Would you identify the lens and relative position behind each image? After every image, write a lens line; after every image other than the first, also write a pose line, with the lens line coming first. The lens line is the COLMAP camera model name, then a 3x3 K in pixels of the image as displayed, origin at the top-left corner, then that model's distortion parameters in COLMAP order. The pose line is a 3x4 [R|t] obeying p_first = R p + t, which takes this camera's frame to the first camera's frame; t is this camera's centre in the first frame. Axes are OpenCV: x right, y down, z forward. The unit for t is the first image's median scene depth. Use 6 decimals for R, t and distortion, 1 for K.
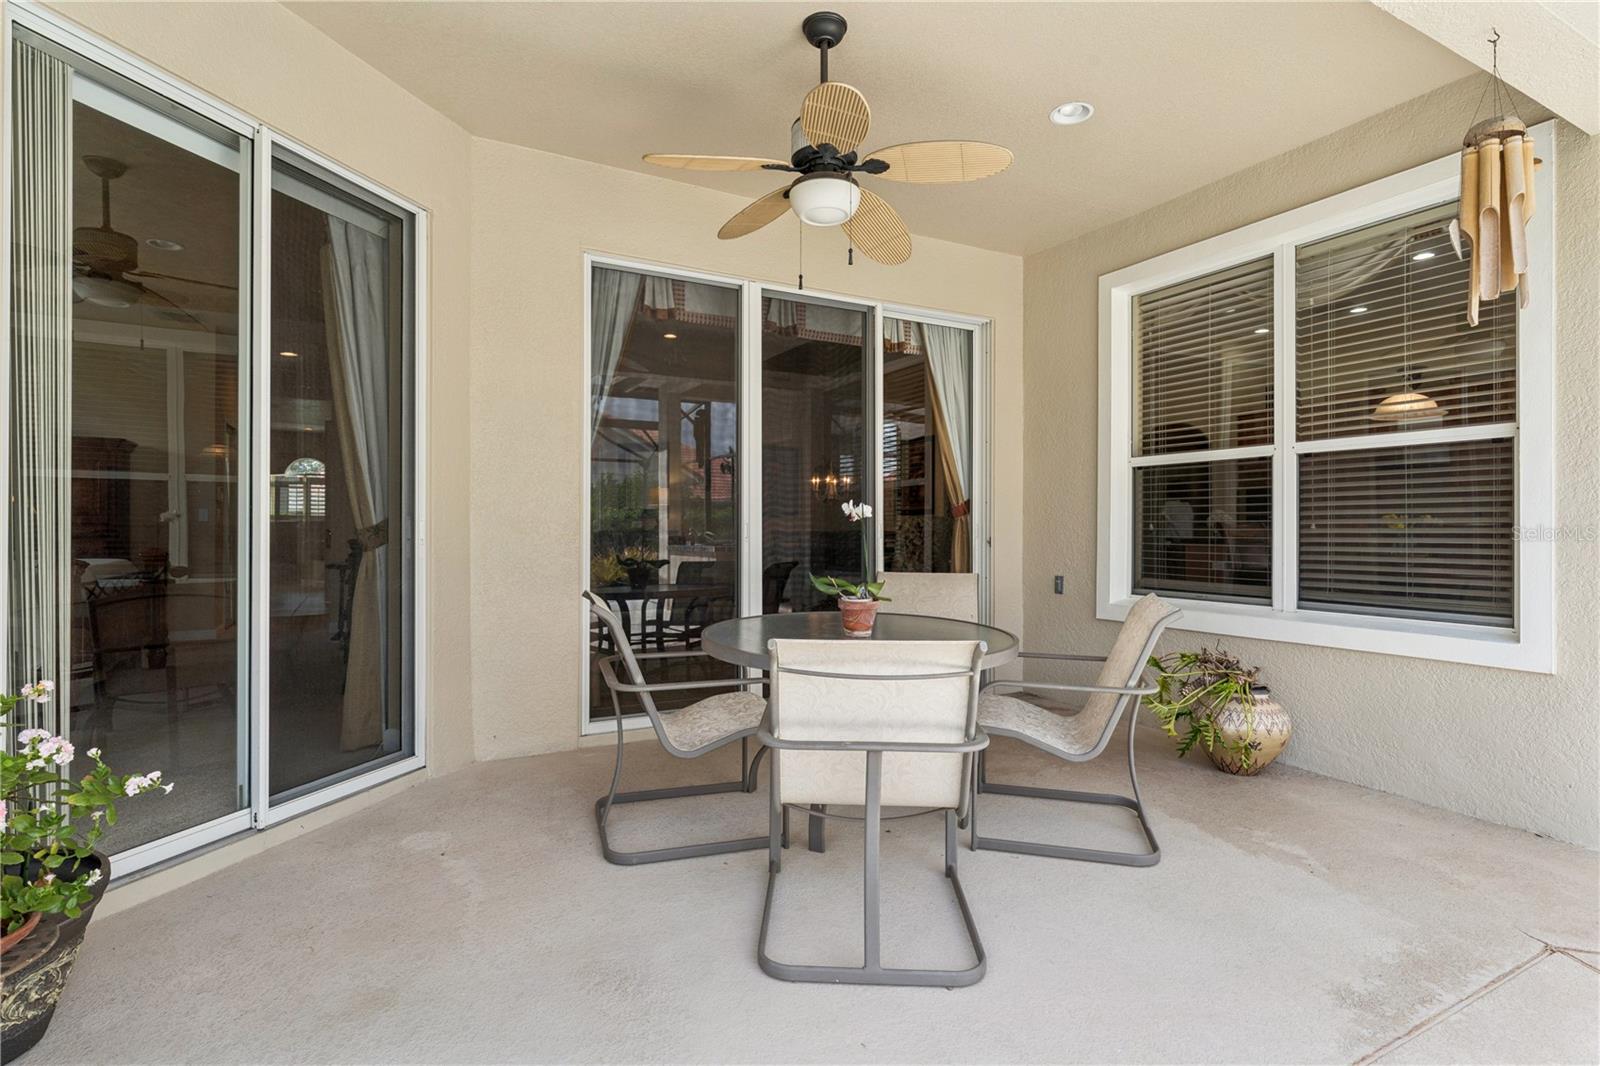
lens RADIAL K [[789.2, 0, 800.0], [0, 789.2, 533.0], [0, 0, 1]] dist [-0.000207, -0.000023]
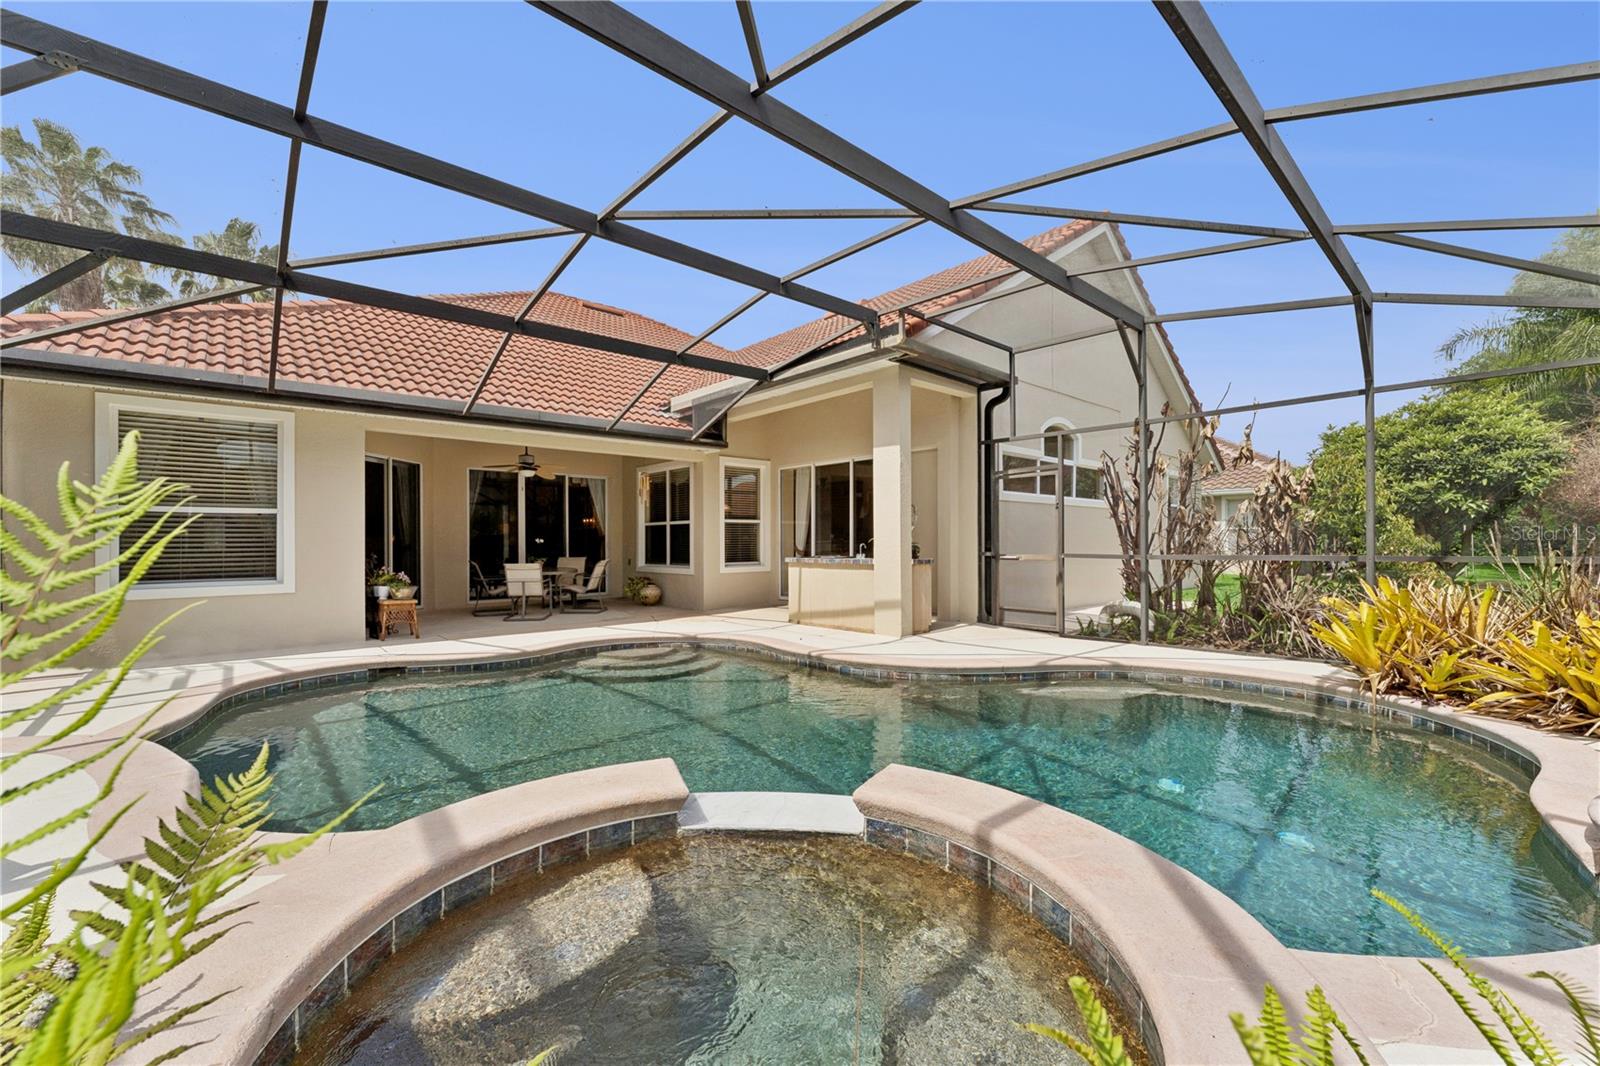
lens RADIAL K [[652.4, 0, 800.0], [0, 652.4, 533.0], [0, 0, 1]] dist [0.000298, 0.000017]
pose [[0.974998, -0.003872, 0.222179, 0.536065], [0.007842, 0.999825, -0.016986, -0.000701], [-0.222075, 0.018303, 0.974858, -2.199960]]
